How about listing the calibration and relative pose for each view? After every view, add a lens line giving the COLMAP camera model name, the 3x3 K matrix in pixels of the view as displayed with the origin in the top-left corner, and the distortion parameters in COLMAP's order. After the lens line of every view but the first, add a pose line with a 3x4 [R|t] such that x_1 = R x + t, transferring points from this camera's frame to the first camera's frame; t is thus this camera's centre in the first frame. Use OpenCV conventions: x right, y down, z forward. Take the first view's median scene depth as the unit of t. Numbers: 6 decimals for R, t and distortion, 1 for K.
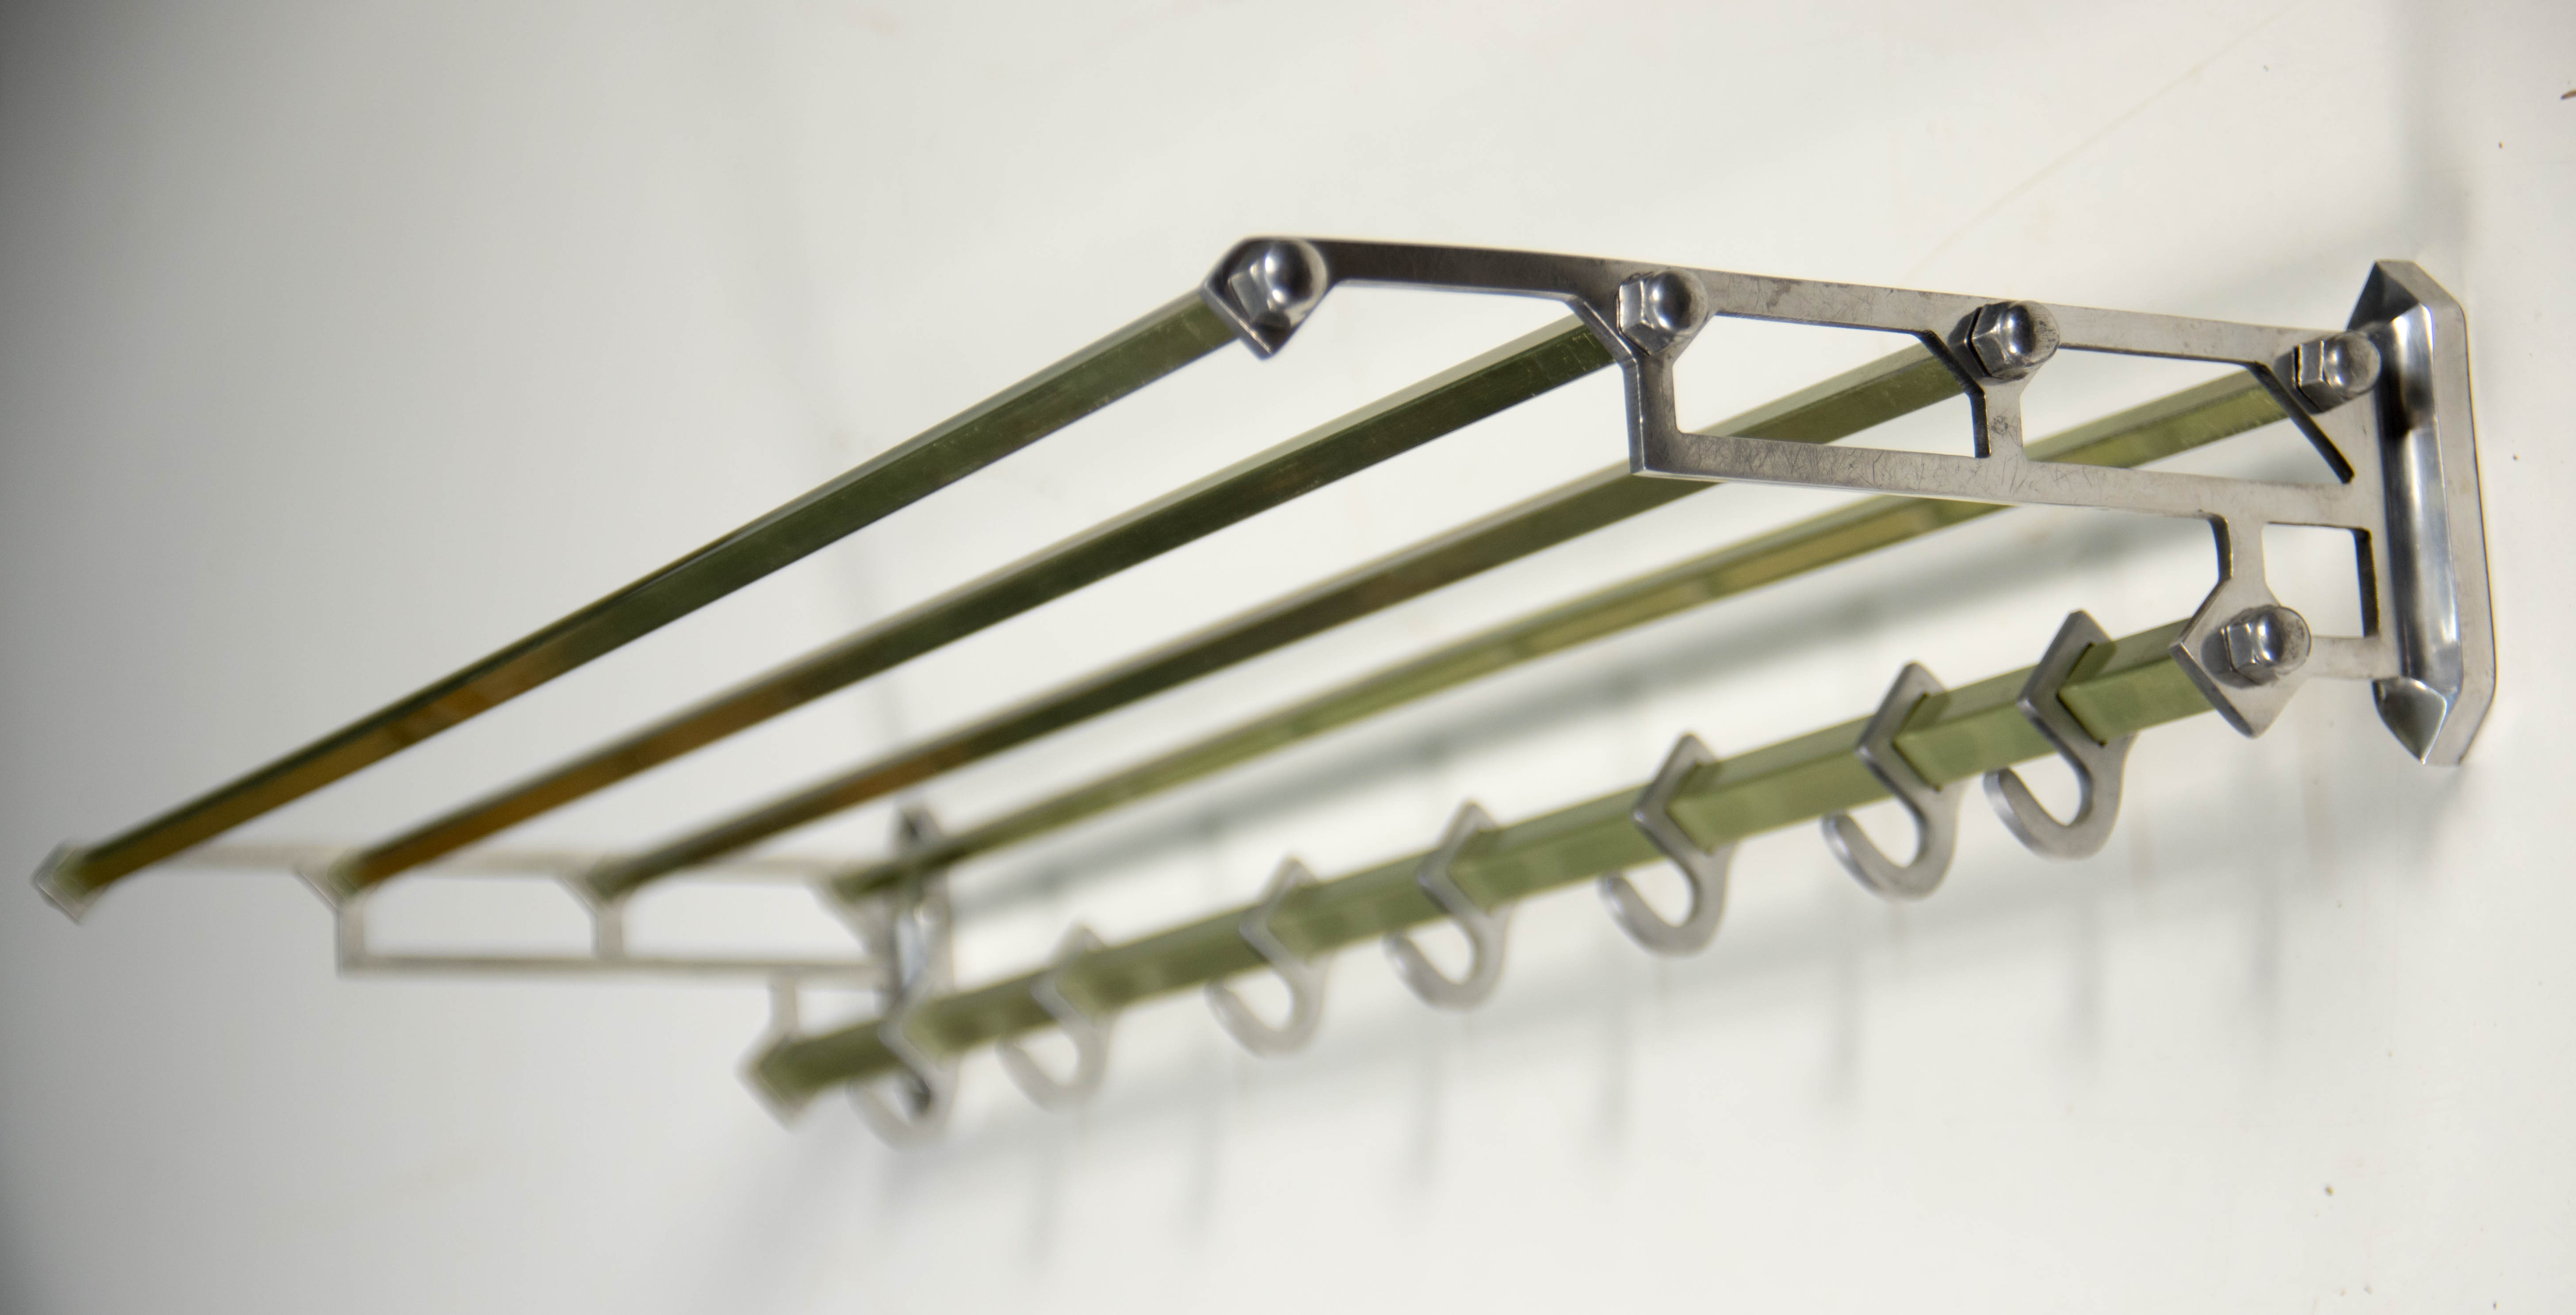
lens RADIAL K [[5249.9, 0, 1288.0], [0, 5249.9, 657.5], [0, 0, 1]] dist [-0.127771, -0.106723]
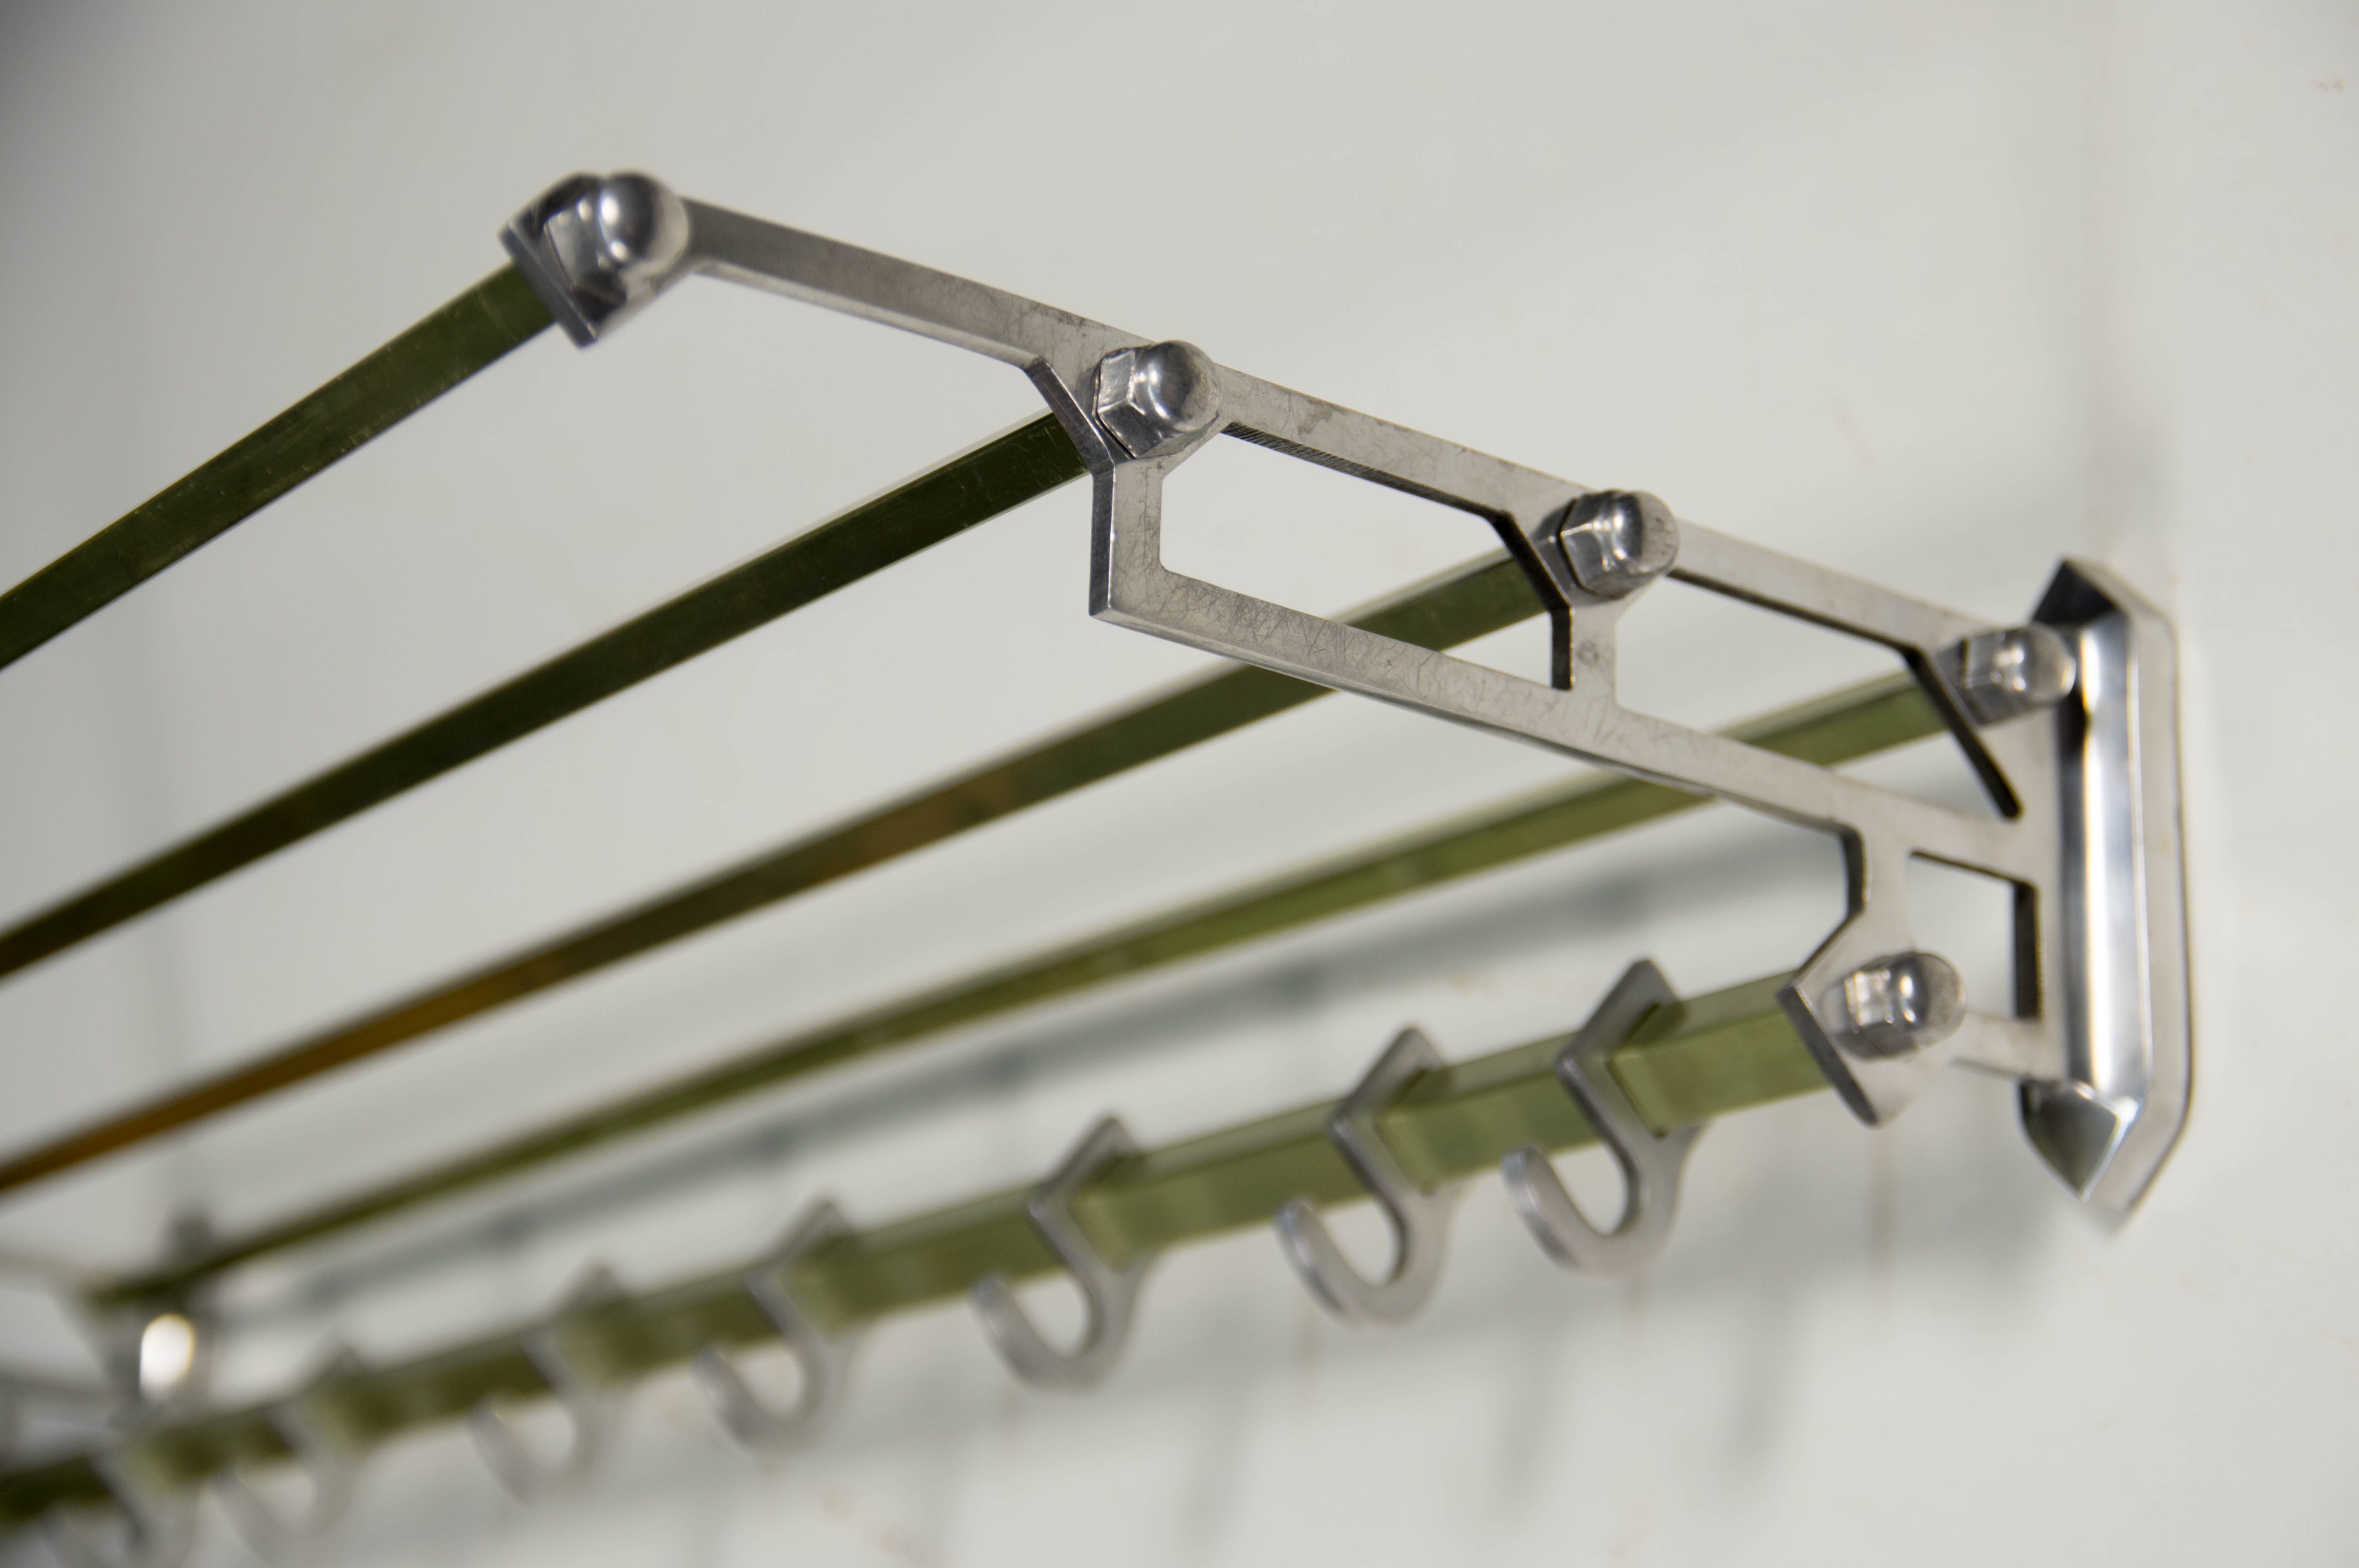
lens RADIAL K [[4452.9, 0, 1179.5], [0, 4452.9, 784.0], [0, 0, 1]] dist [-0.019107, 0.030299]
pose [[0.988890, 0.120442, 0.087126, 0.026140], [-0.107759, 0.984557, -0.137970, 0.065708], [-0.102398, 0.127048, 0.986597, 0.382855]]
